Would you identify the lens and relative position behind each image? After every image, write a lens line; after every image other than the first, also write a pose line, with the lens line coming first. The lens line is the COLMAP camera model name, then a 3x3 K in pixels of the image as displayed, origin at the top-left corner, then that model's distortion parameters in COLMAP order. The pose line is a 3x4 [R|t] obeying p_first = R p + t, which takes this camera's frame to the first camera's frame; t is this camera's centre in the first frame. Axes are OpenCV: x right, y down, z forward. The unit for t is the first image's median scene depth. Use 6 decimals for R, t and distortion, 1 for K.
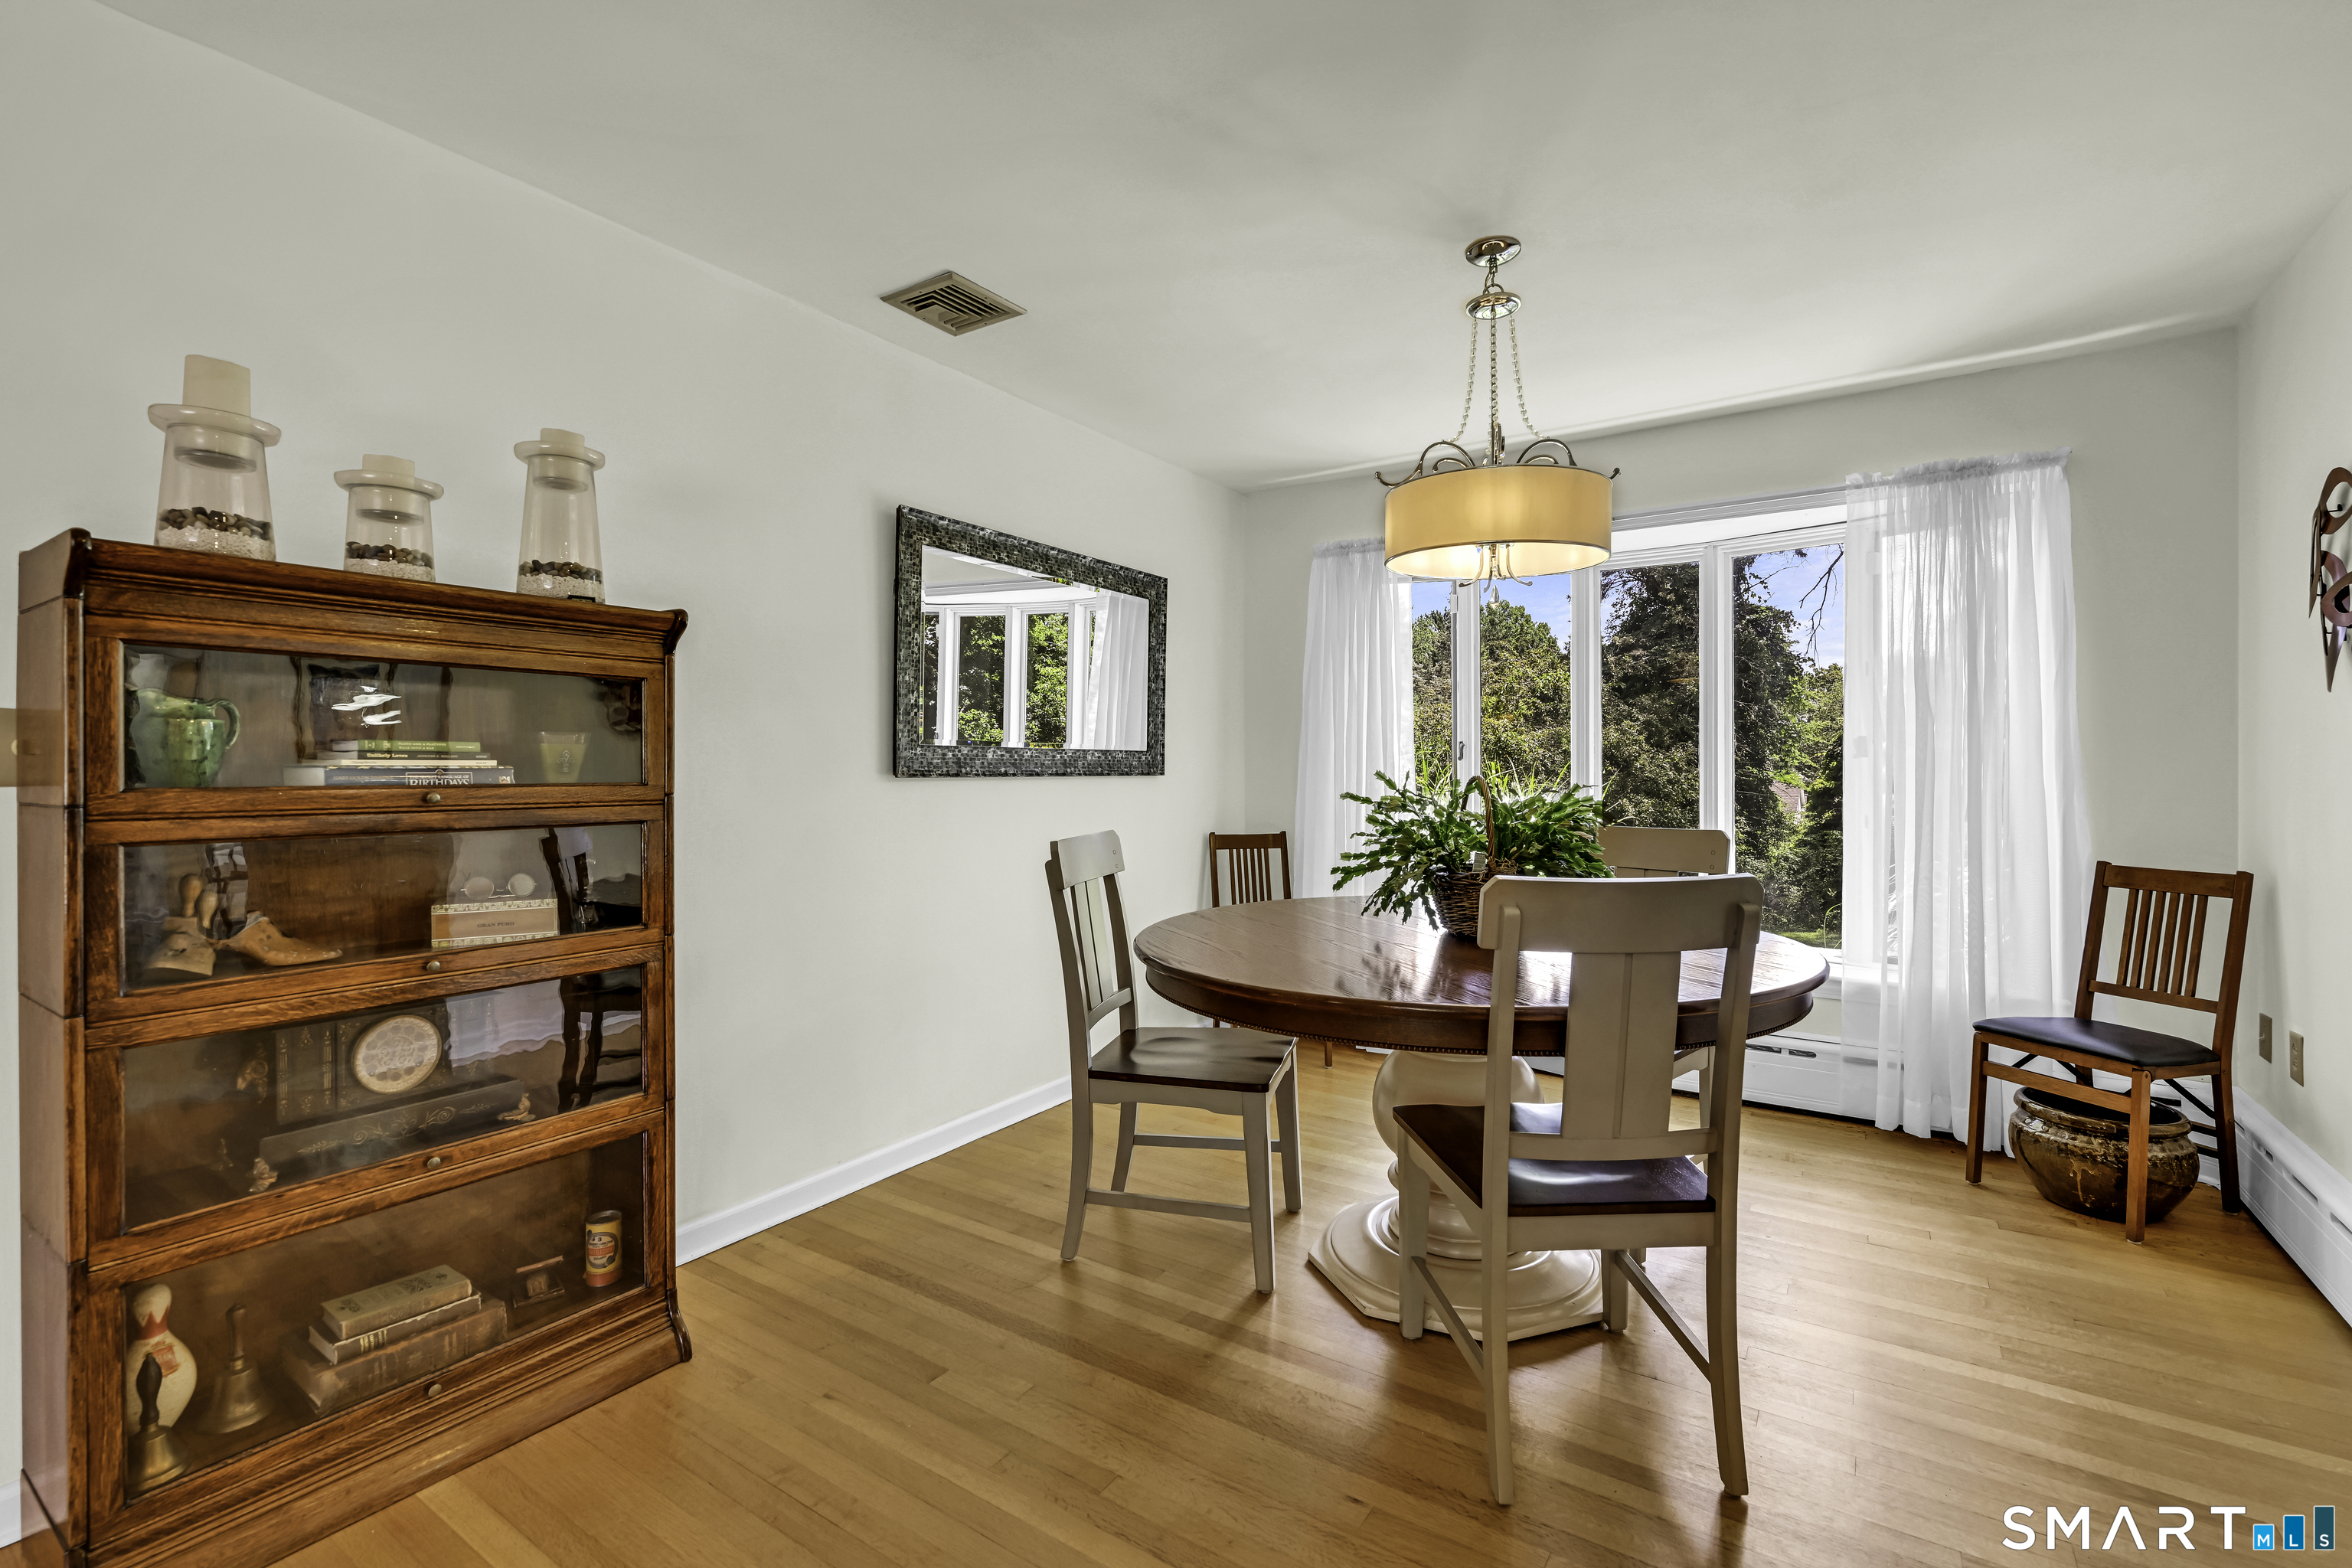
lens RADIAL K [[1039.7, 0, 1169.3], [0, 1039.7, 766.8], [0, 0, 1]] dist [0.001624, 0.000085]
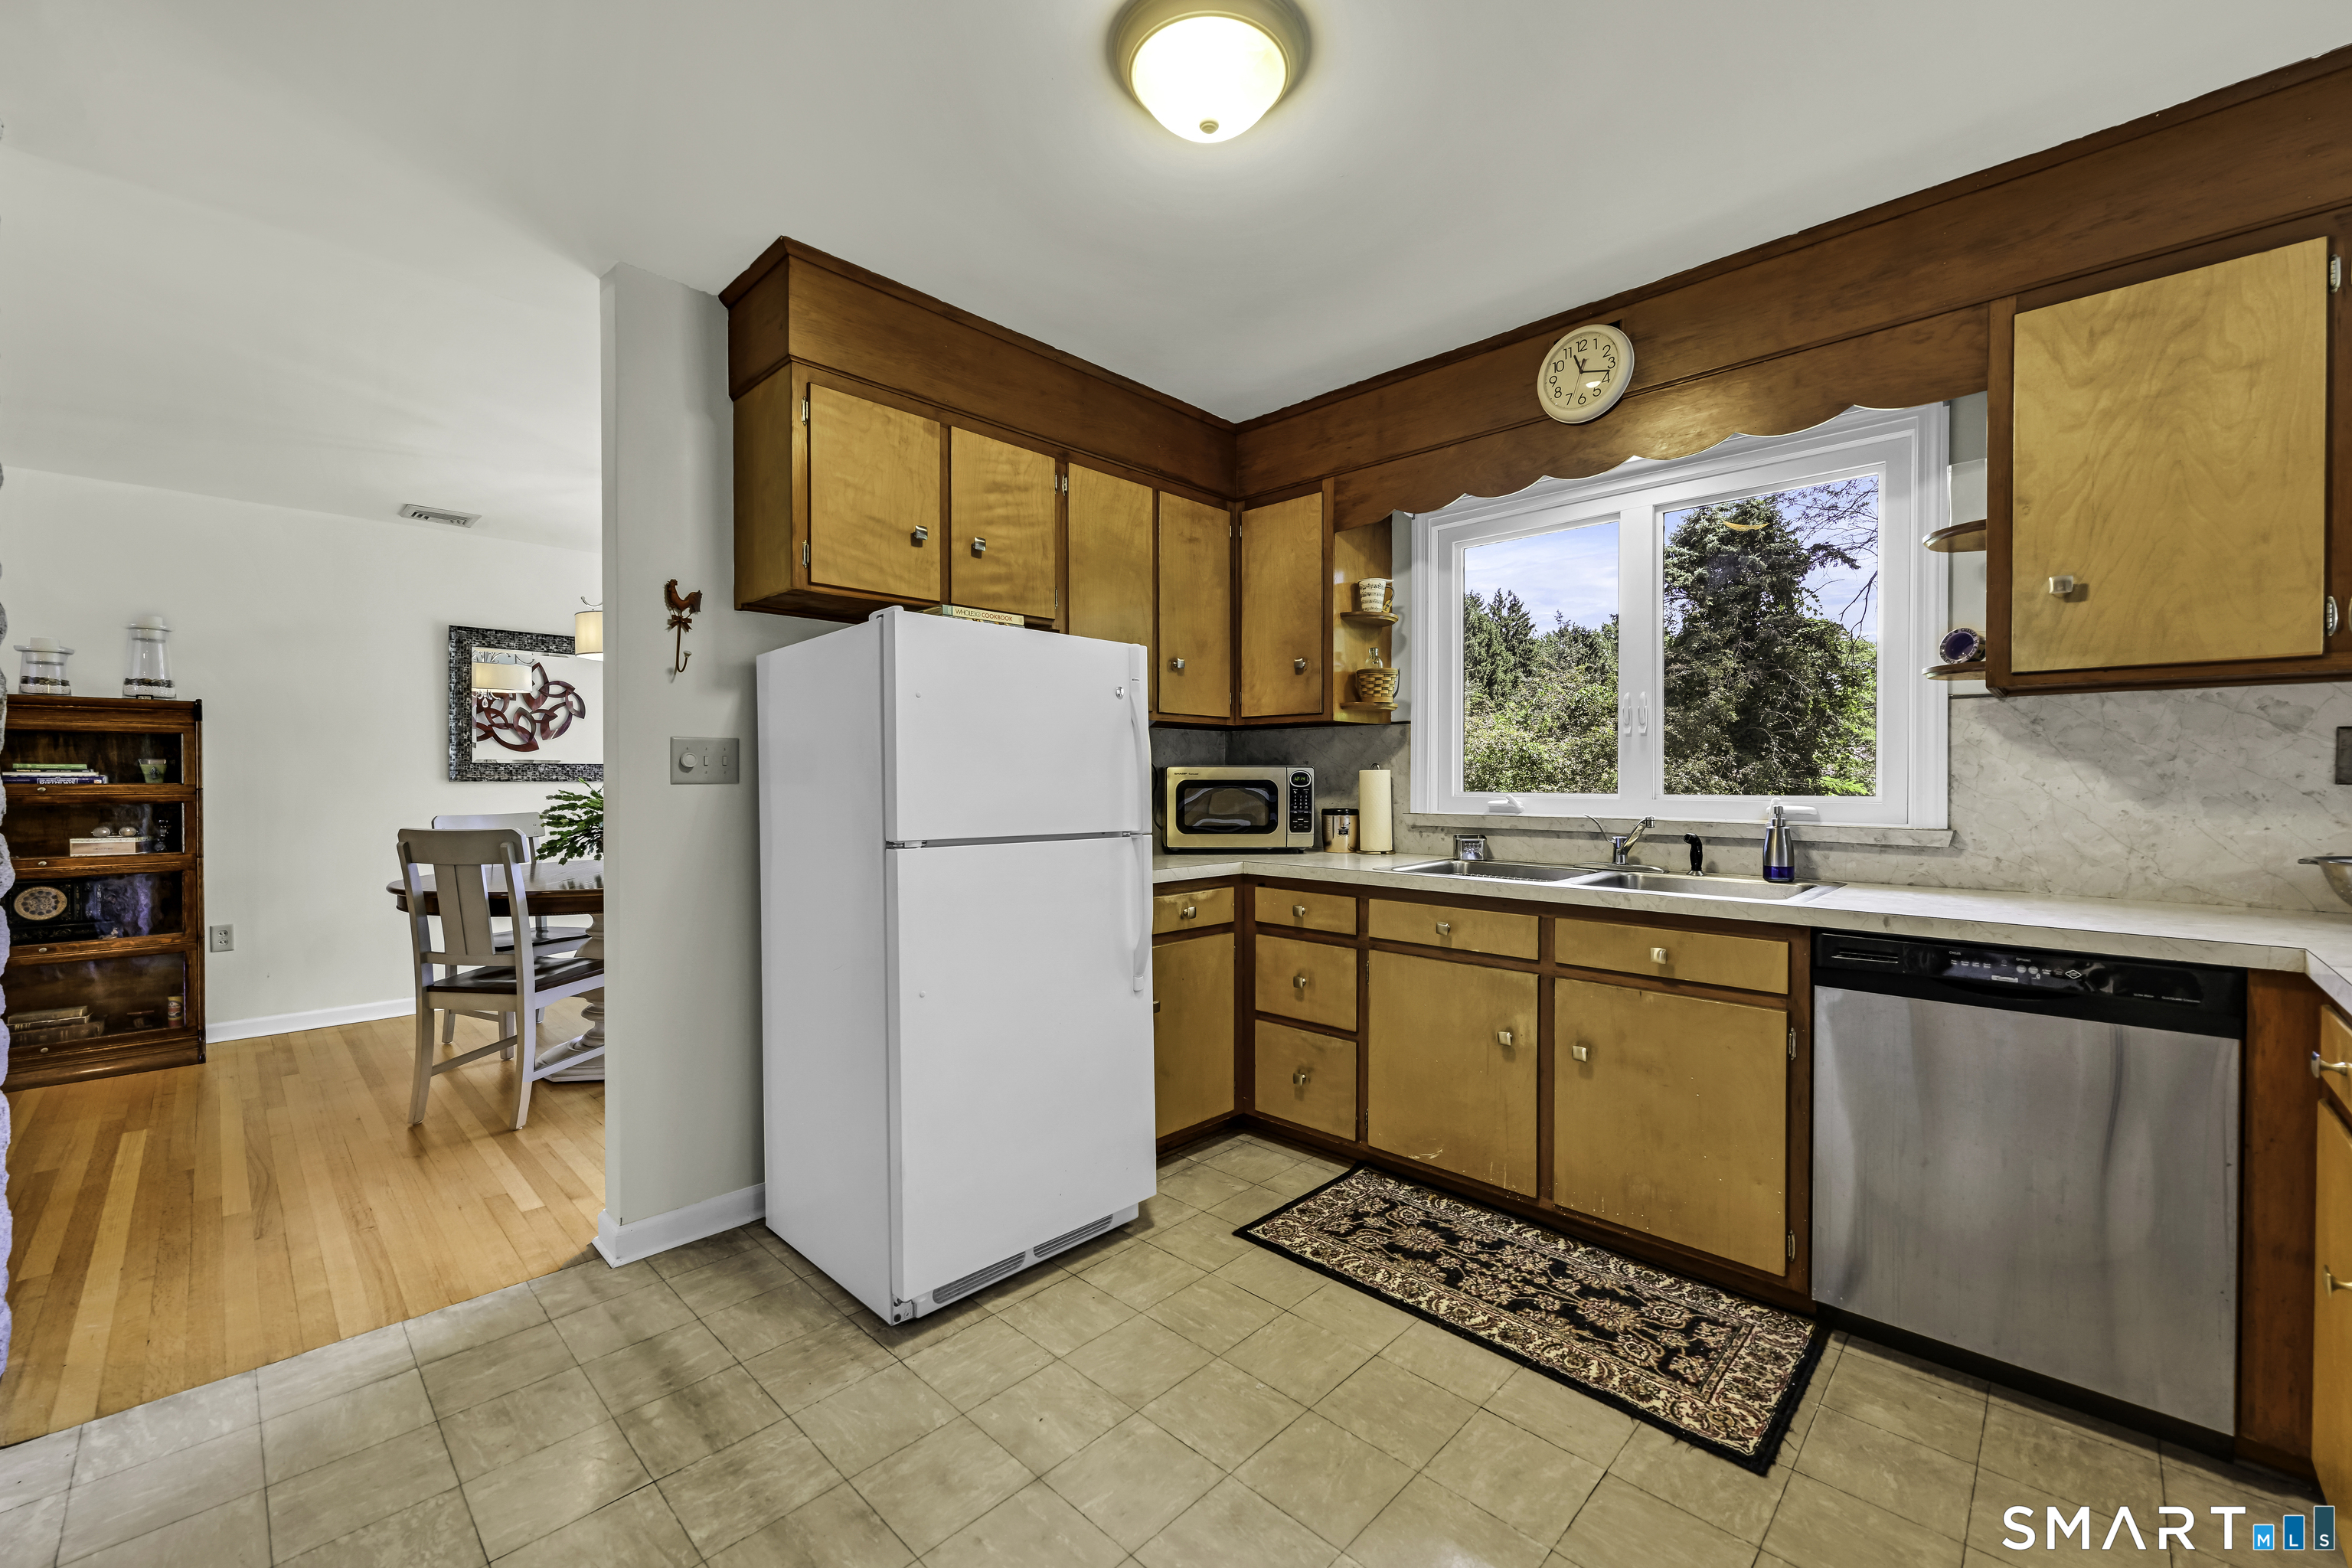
lens RADIAL K [[950.6, 0, 1176.0], [0, 950.6, 784.0], [0, 0, 1]] dist [-0.001093, -0.000058]
pose [[0.985103, 0.002600, -0.171945, 1.760720], [-0.000859, 0.999948, 0.010196, -0.005601], [0.171963, -0.009897, 0.985054, -0.517775]]
